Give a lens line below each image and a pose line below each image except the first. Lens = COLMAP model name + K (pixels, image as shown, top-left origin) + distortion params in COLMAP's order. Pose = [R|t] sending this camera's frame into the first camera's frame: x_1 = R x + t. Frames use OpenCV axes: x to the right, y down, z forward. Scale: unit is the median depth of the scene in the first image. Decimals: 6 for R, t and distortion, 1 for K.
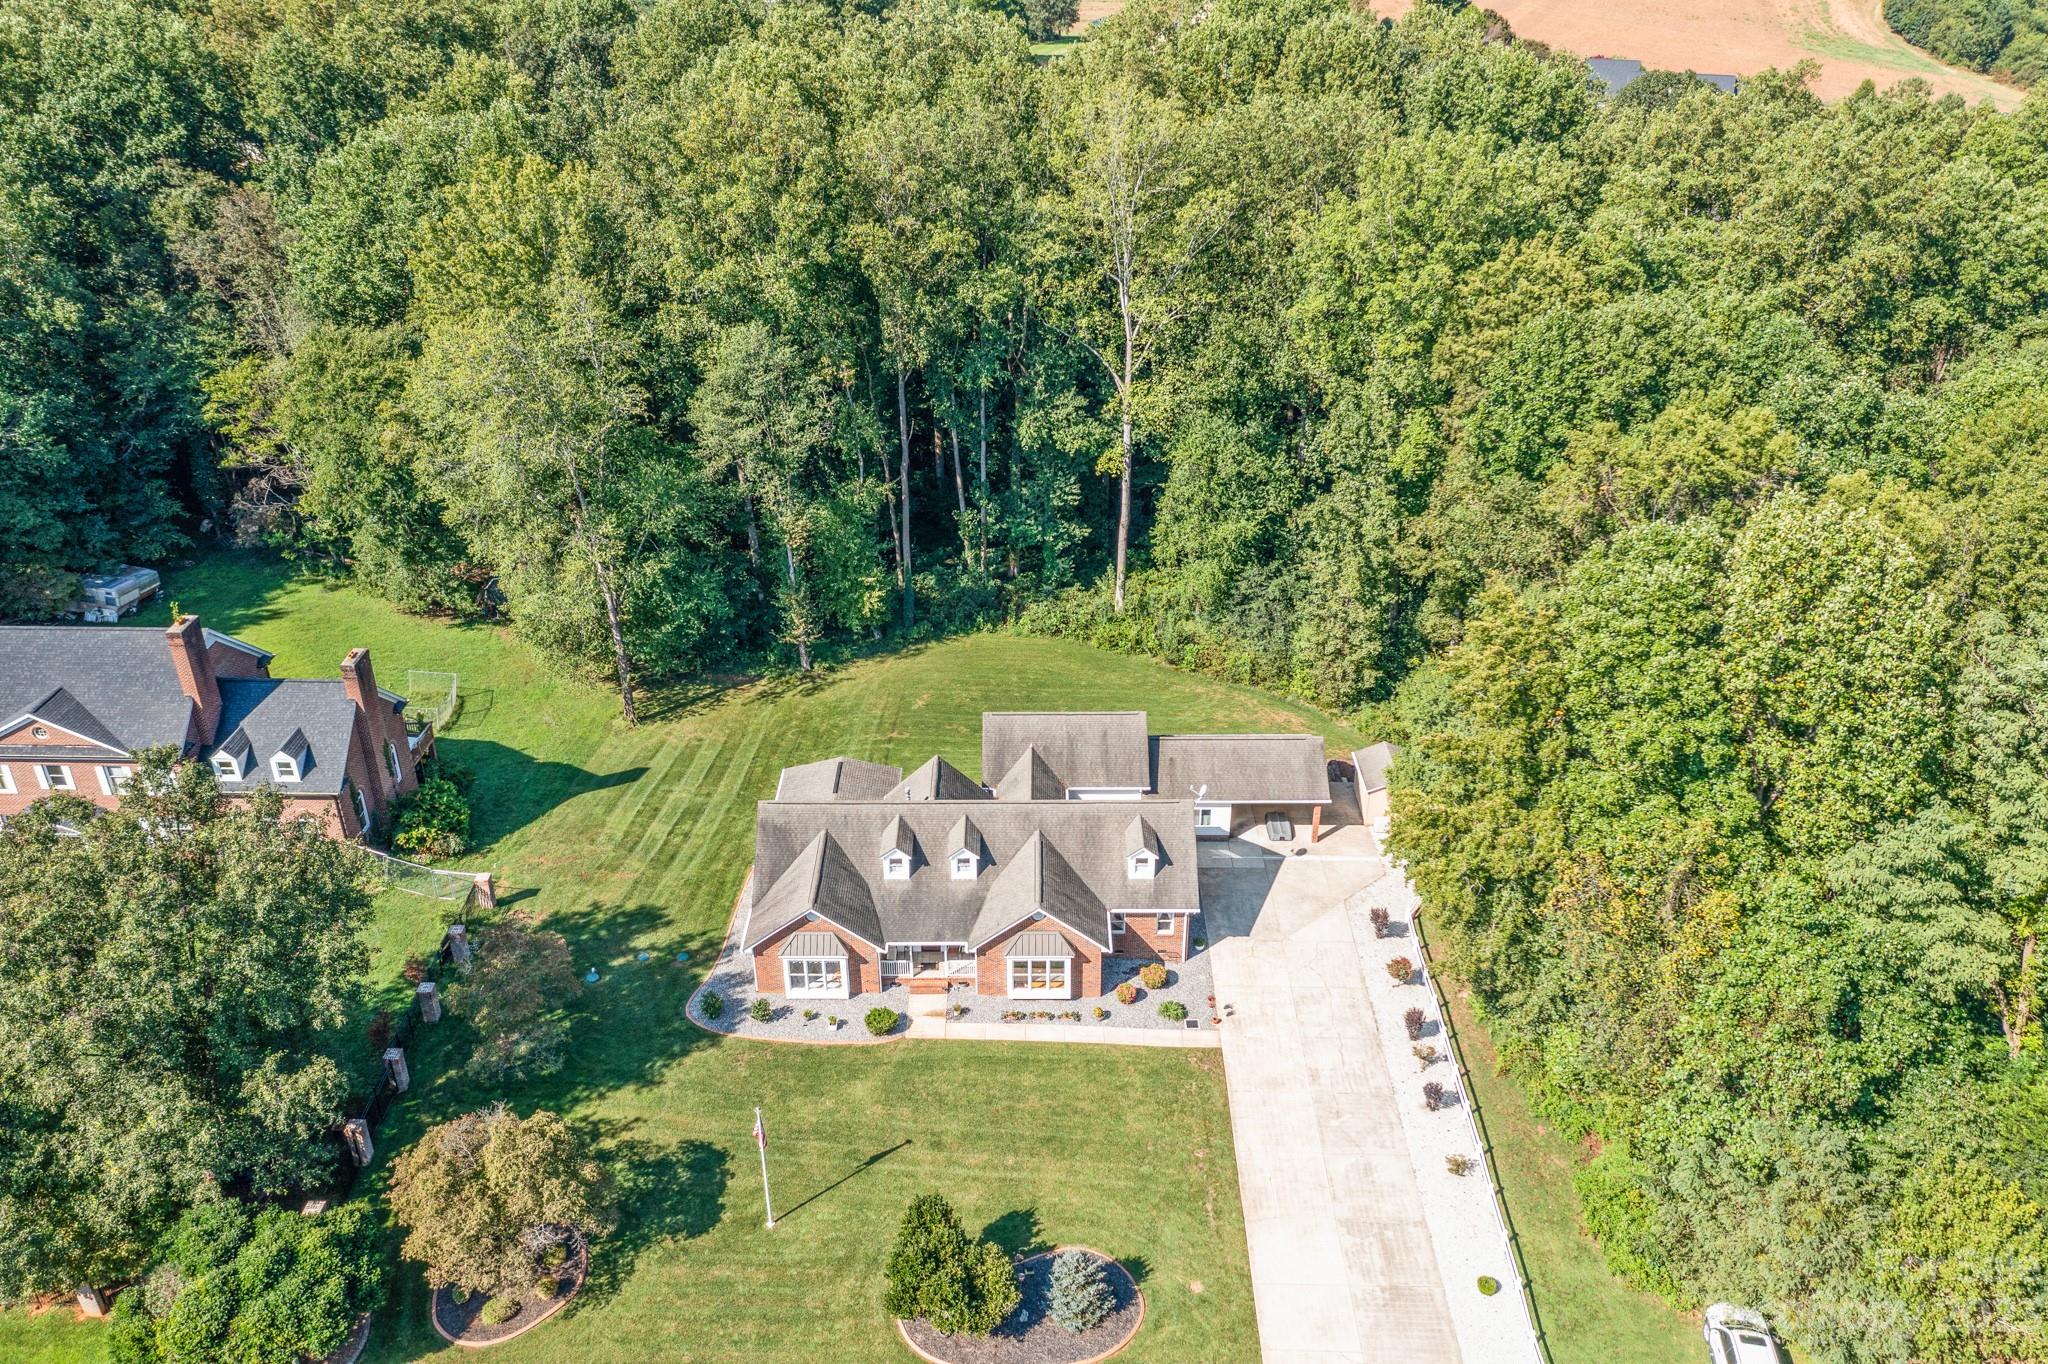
lens RADIAL K [[1662.6, 0, 1024.0], [0, 1662.6, 682.0], [0, 0, 1]] dist [-0.011860, 0.001364]
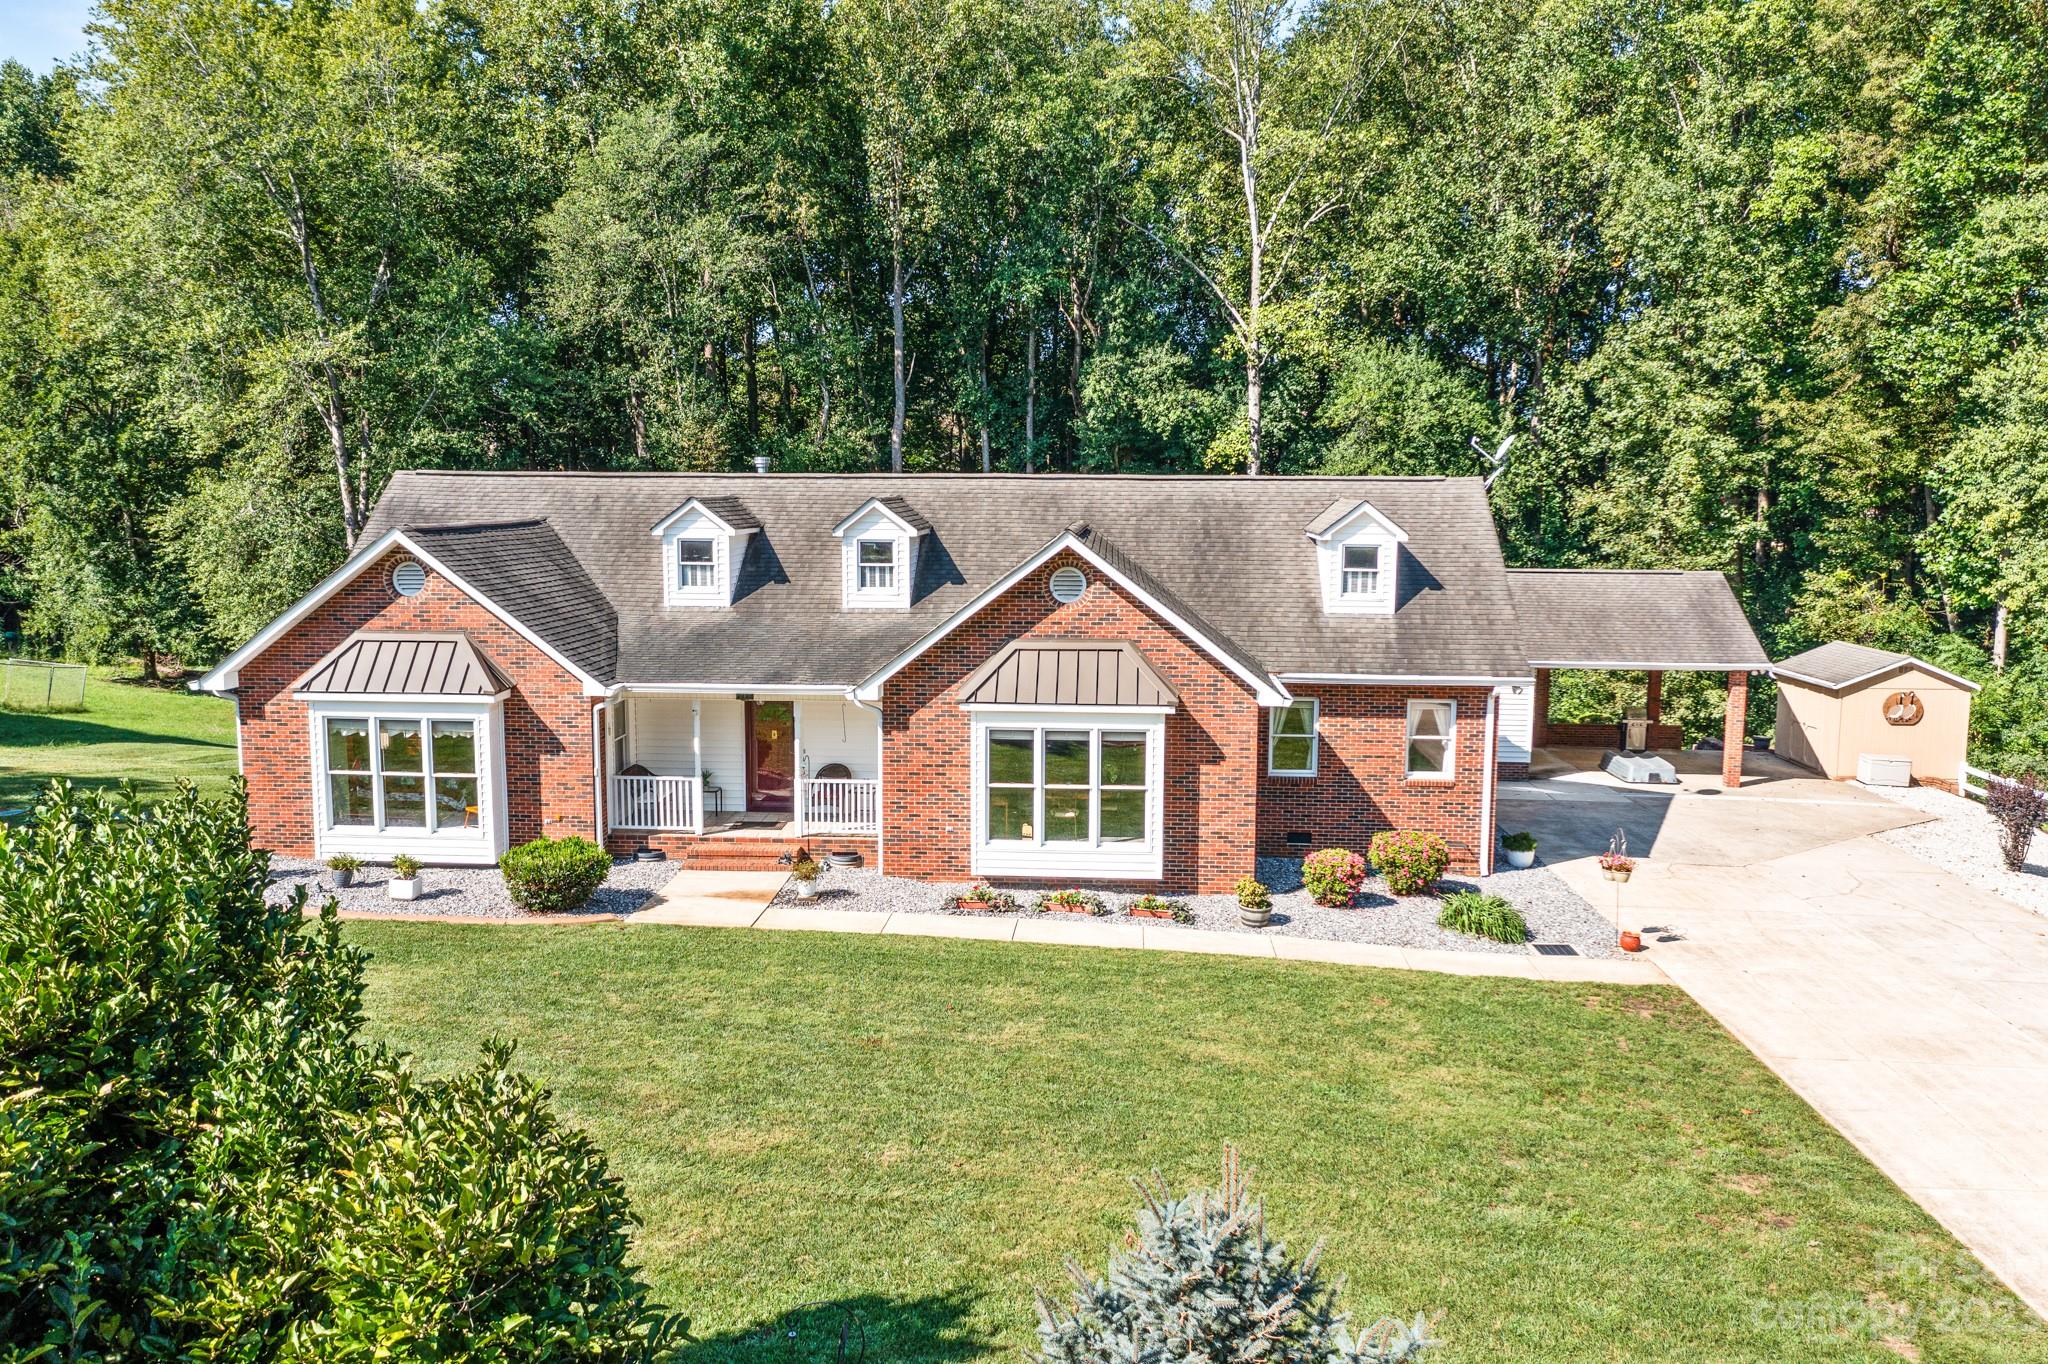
lens RADIAL K [[1630.4, 0, 1024.0], [0, 1630.4, 682.0], [0, 0, 1]] dist [-0.007823, 0.002681]
pose [[0.998165, 0.016814, -0.058168, 0.016236], [-0.037629, 0.924890, -0.378369, 0.240231], [0.047437, 0.379864, 0.923825, 0.598416]]
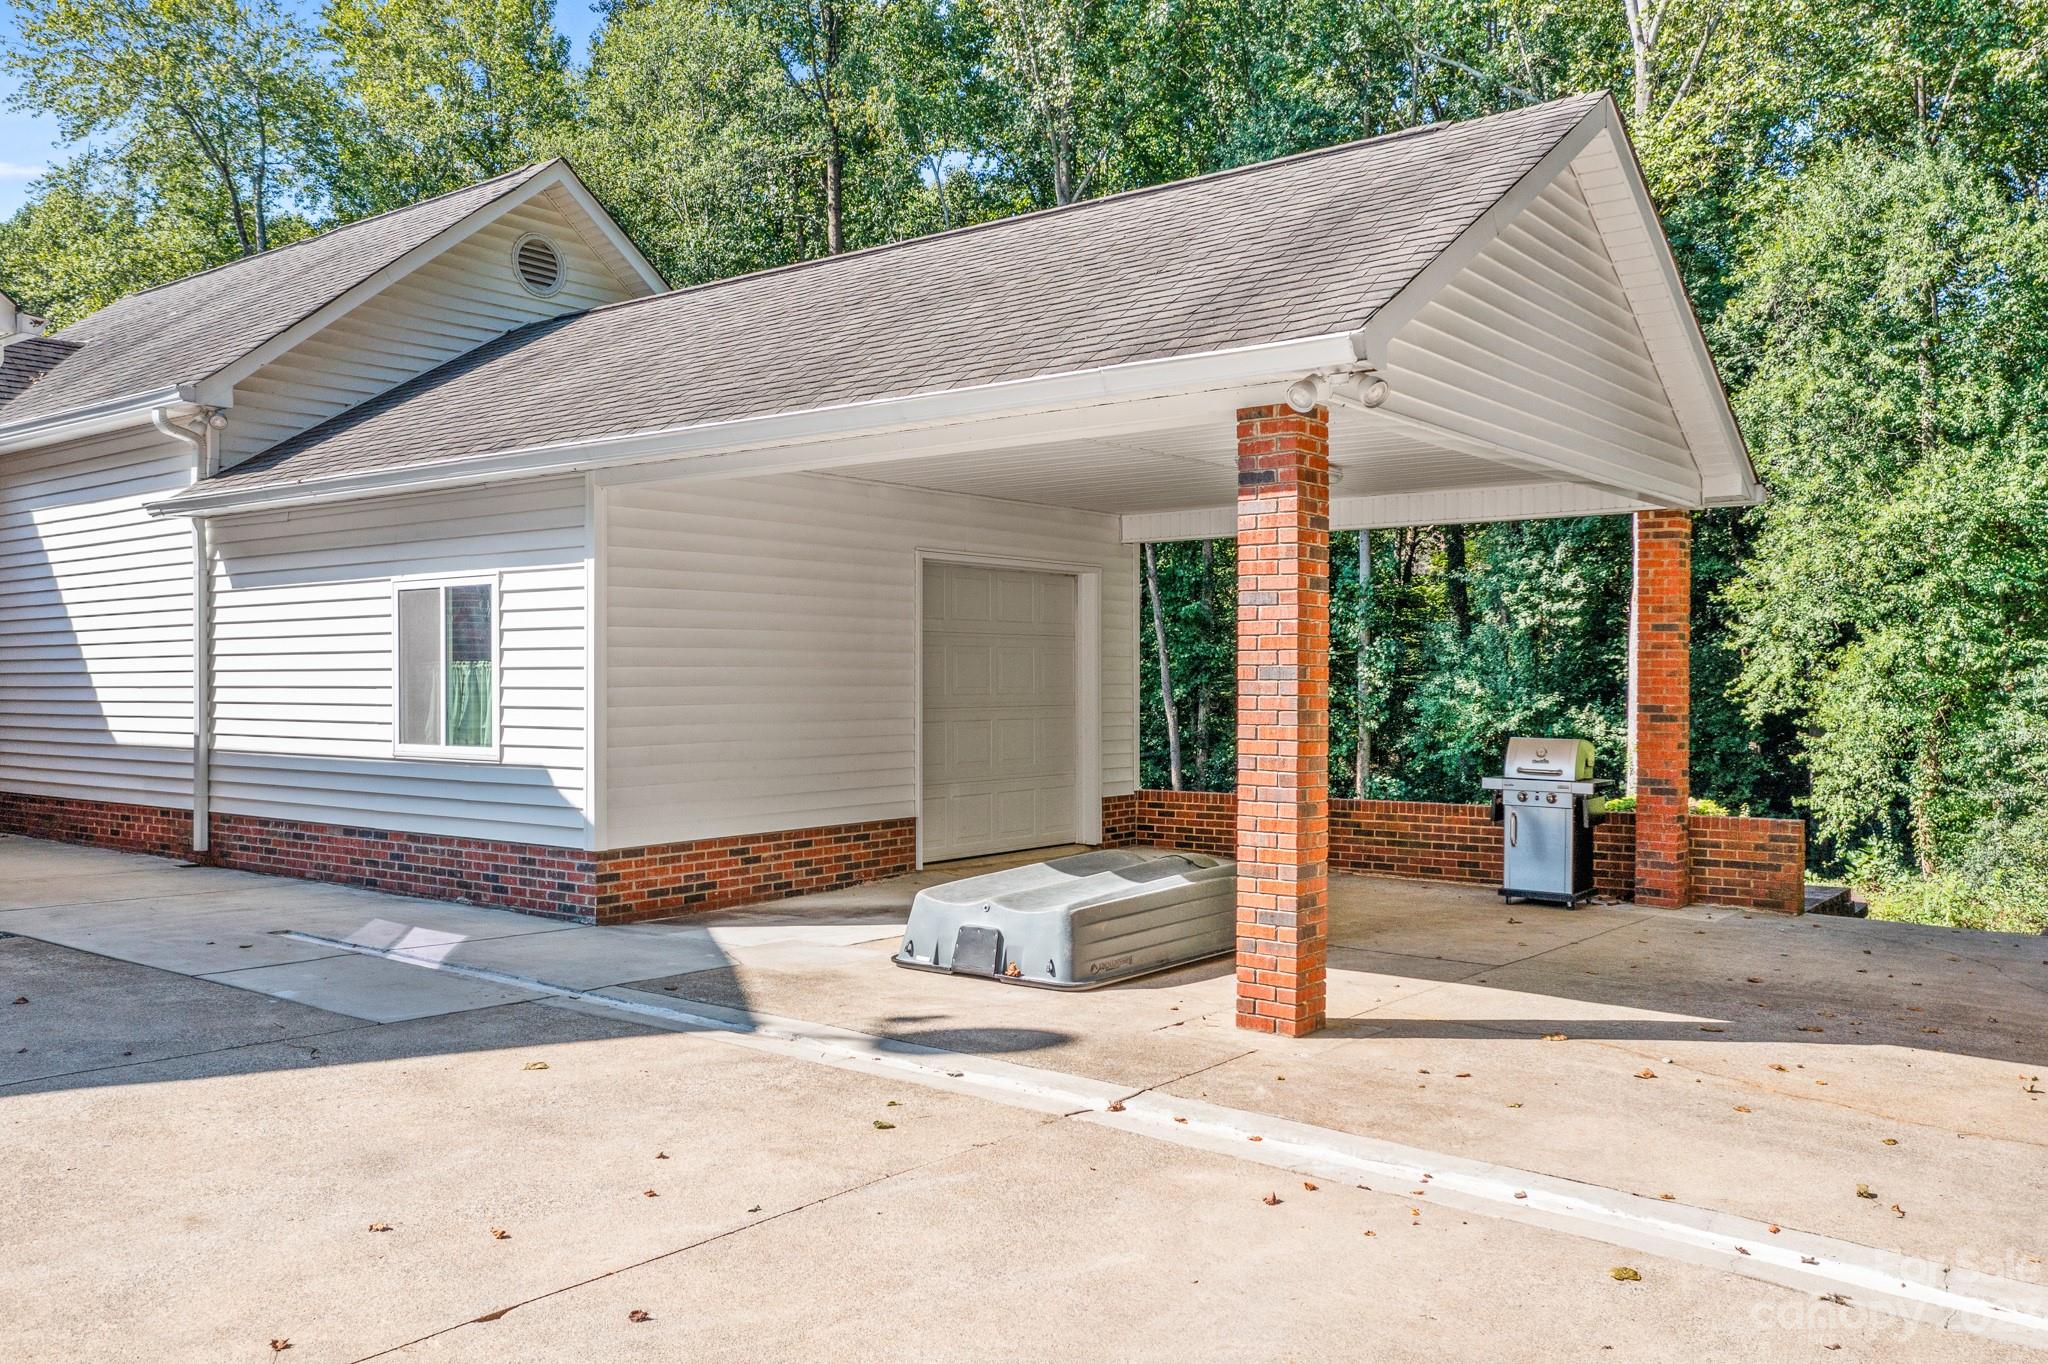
lens RADIAL K [[1644.1, 0, 1024.0], [0, 1644.1, 682.0], [0, 0, 1]] dist [0.000643, 0.001247]
pose [[0.790871, -0.000879, -0.611982, 0.212815], [-0.298947, 0.872014, -0.387585, 0.118352], [0.533998, 0.489480, 0.689388, 0.938720]]
